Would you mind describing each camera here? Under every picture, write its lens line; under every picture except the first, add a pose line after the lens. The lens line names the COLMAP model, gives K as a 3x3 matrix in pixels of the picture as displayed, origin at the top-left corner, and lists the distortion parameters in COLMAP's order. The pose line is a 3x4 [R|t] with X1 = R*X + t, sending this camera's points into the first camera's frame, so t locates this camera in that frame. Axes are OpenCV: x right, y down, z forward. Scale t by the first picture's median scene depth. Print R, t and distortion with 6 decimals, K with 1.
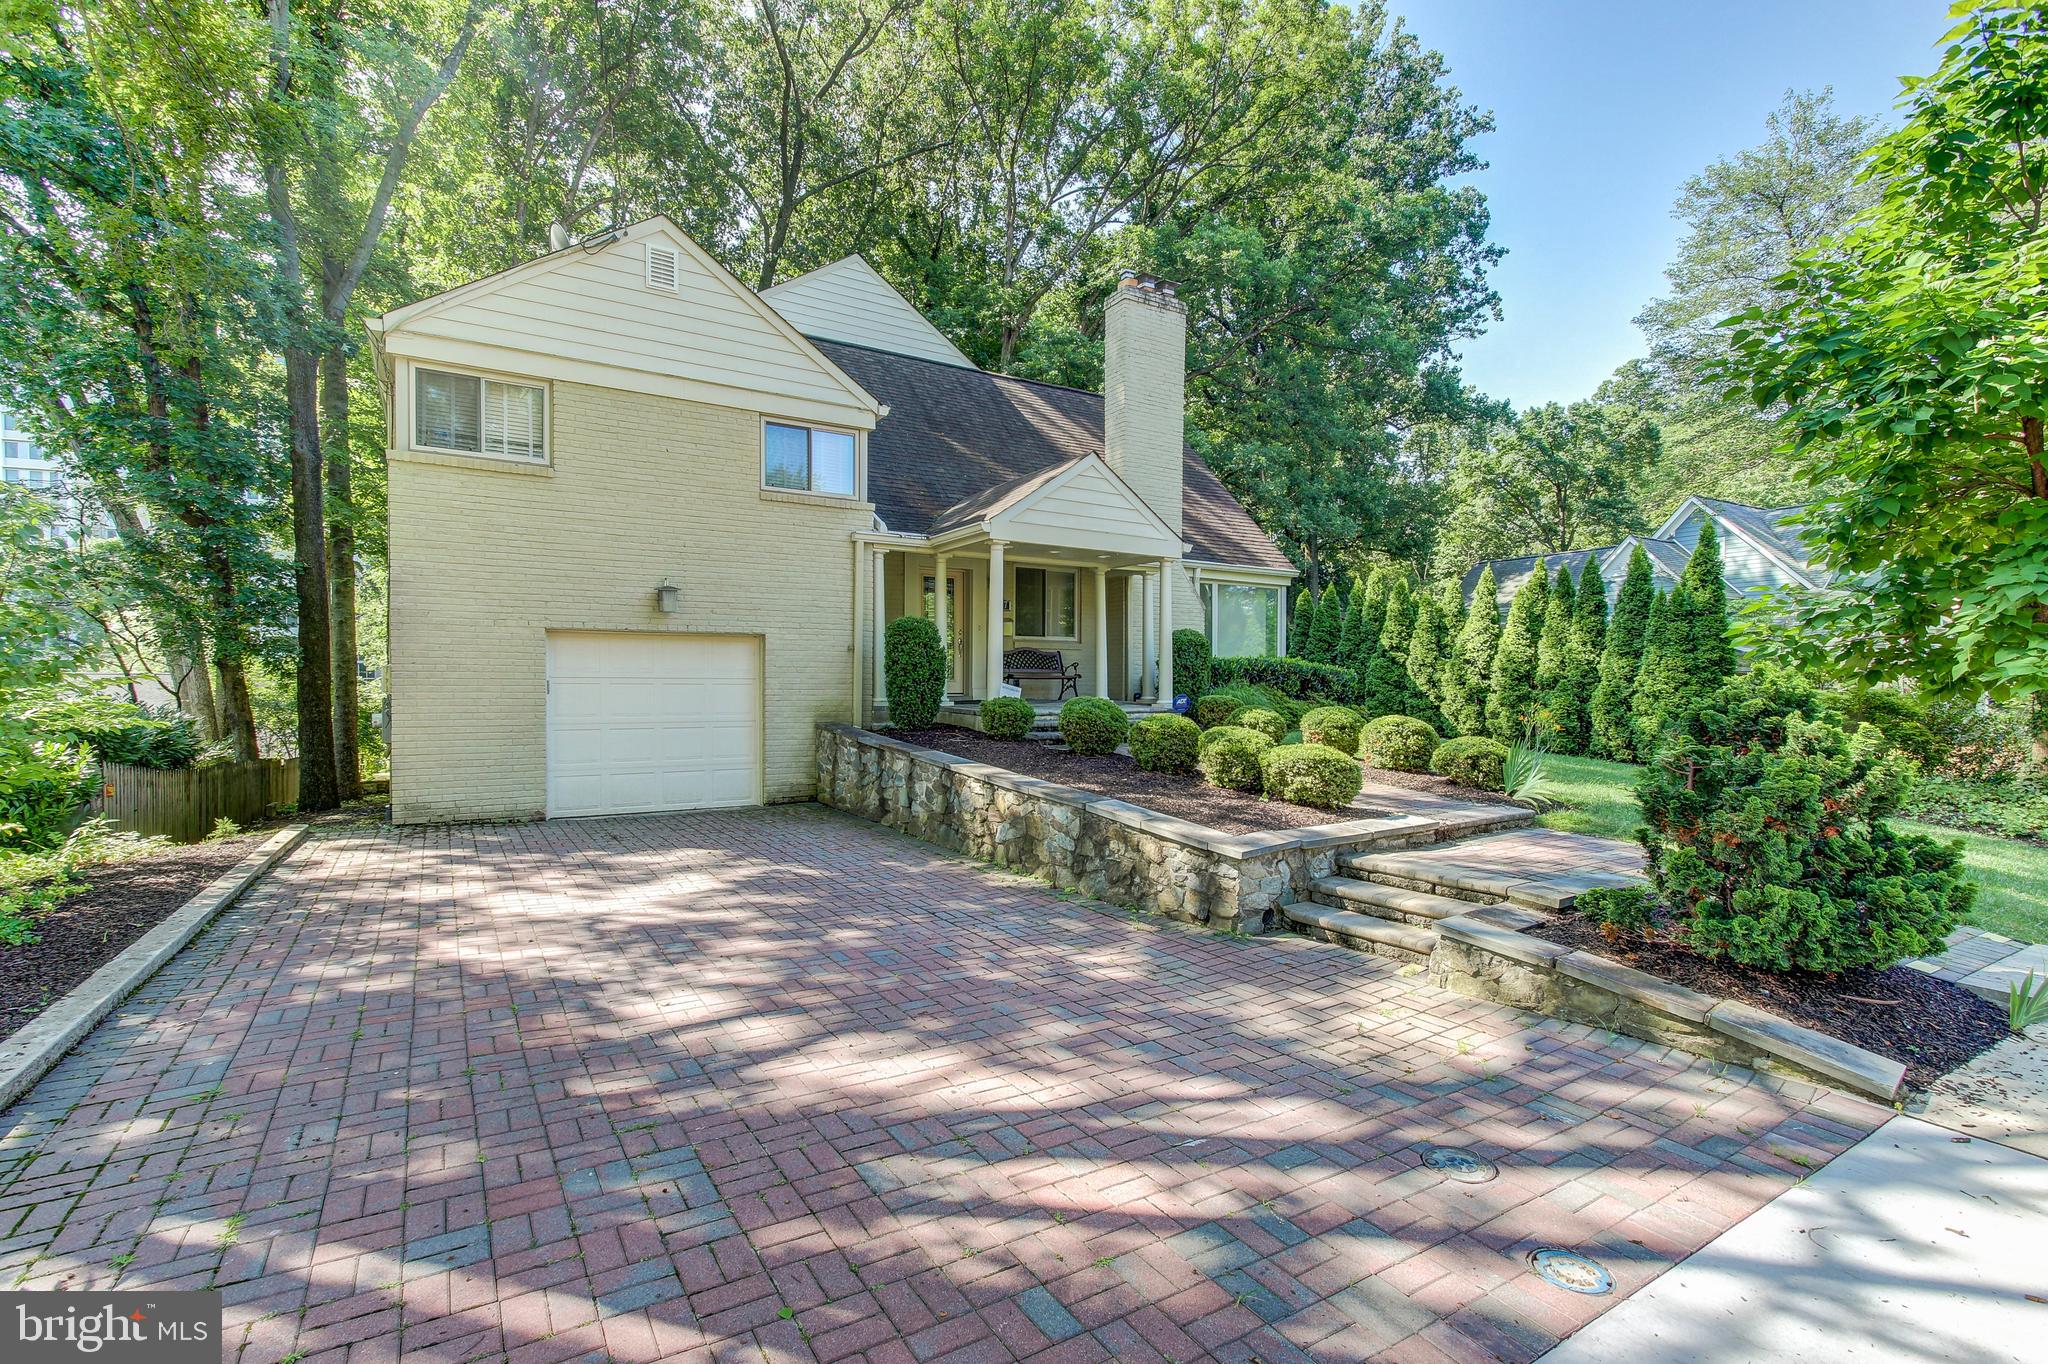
lens RADIAL K [[930.6, 0, 1020.7], [0, 930.6, 691.5], [0, 0, 1]] dist [-0.000701, 0.001441]
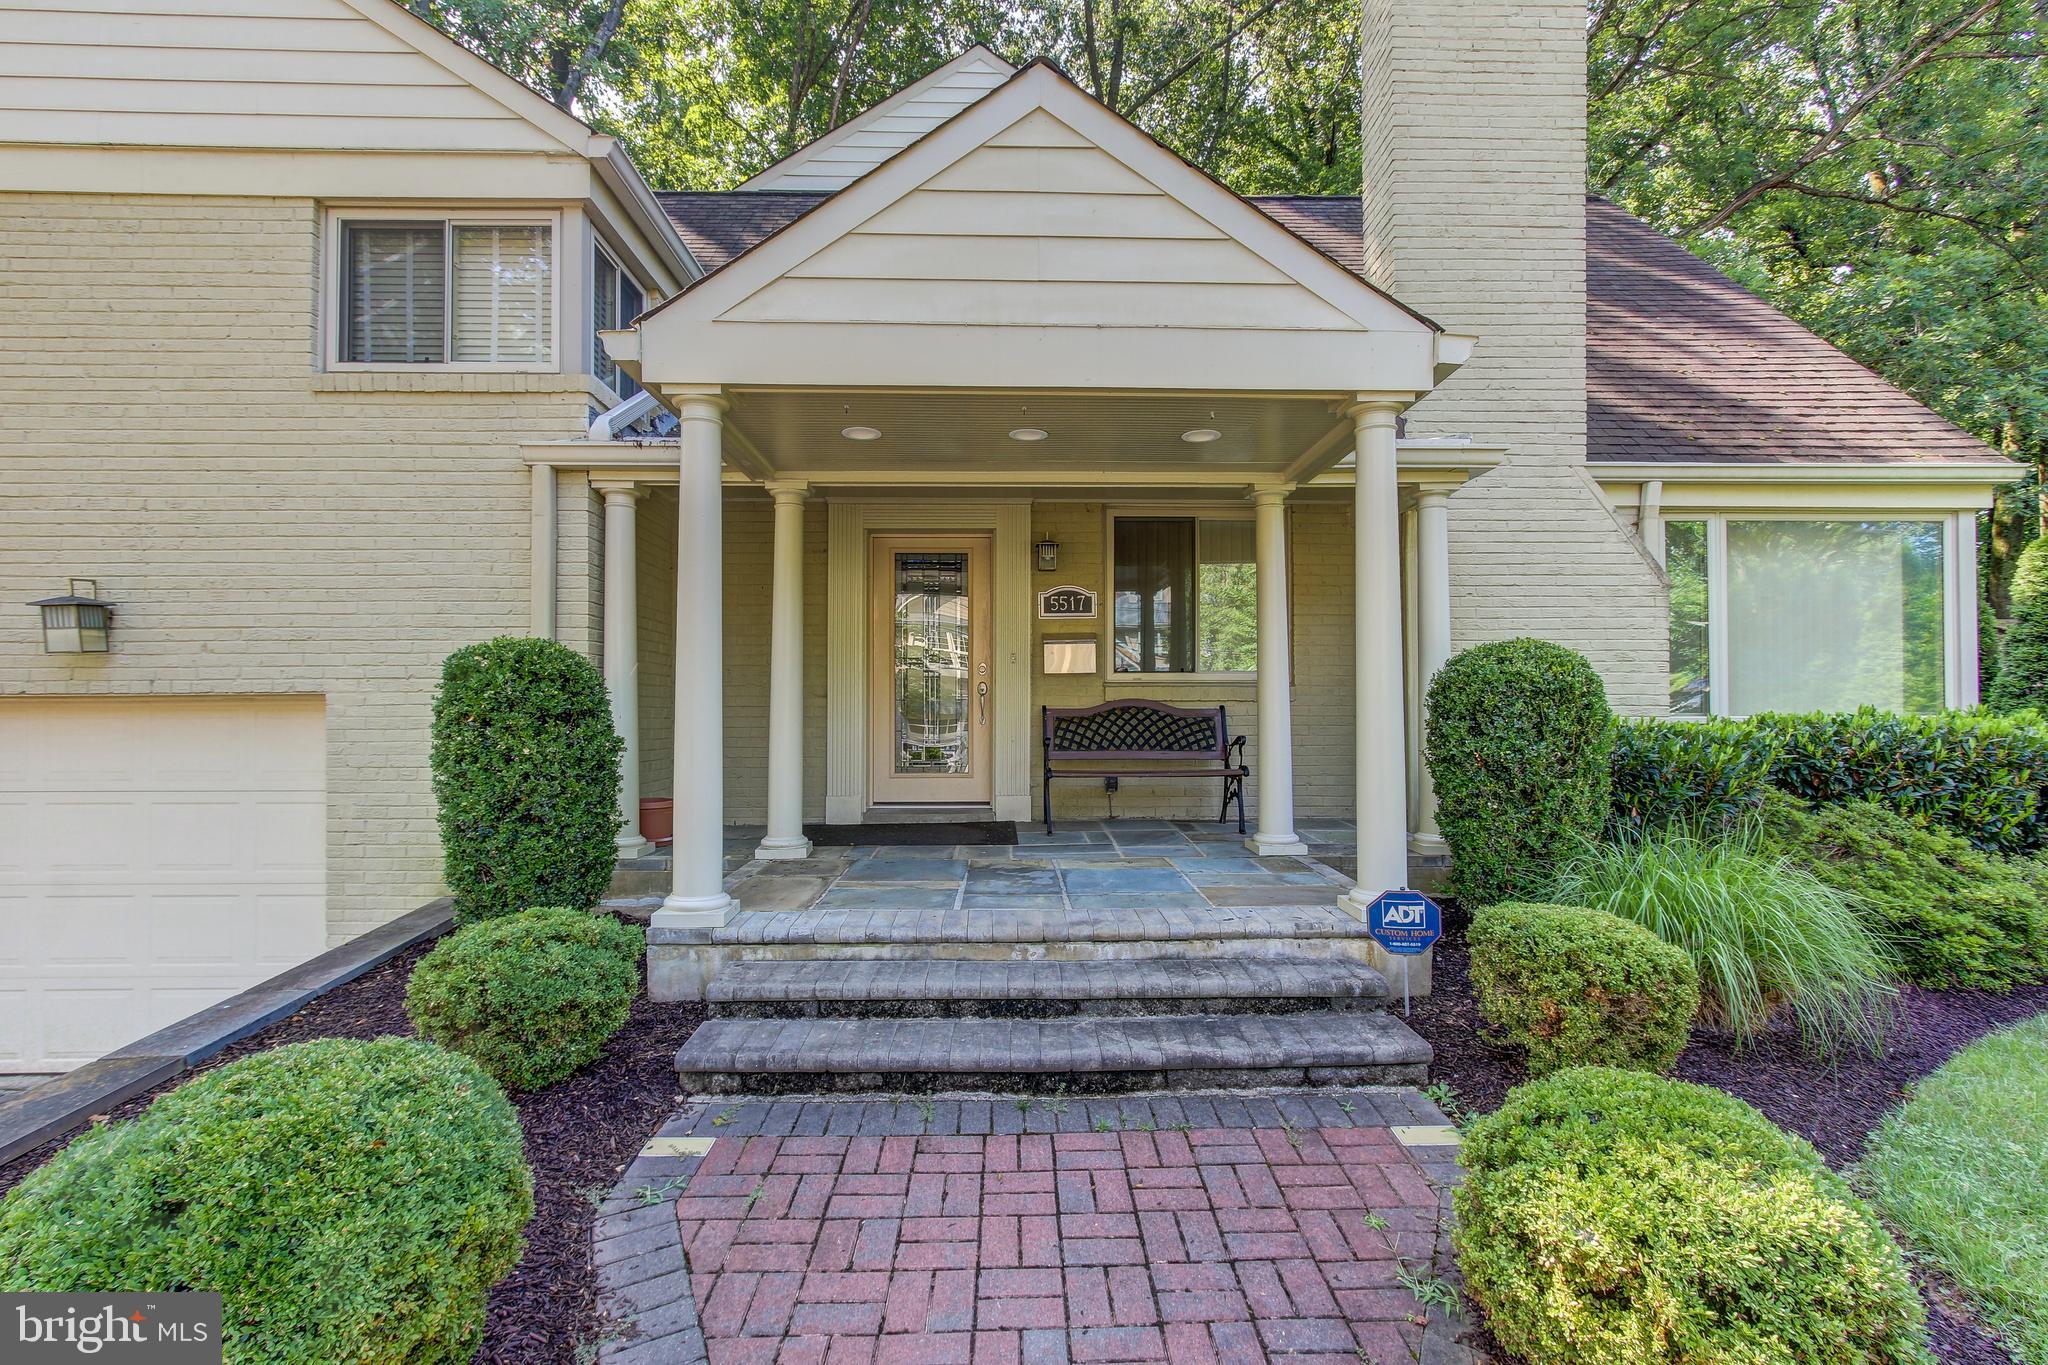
lens RADIAL K [[930.6, 0, 1023.0], [0, 930.6, 700.8], [0, 0, 1]] dist [-0.000701, 0.001441]
pose [[0.860410, -0.011511, -0.509472, 0.186730], [0.000226, 0.999753, -0.022208, -0.038155], [0.509602, 0.018993, 0.860201, 0.620644]]
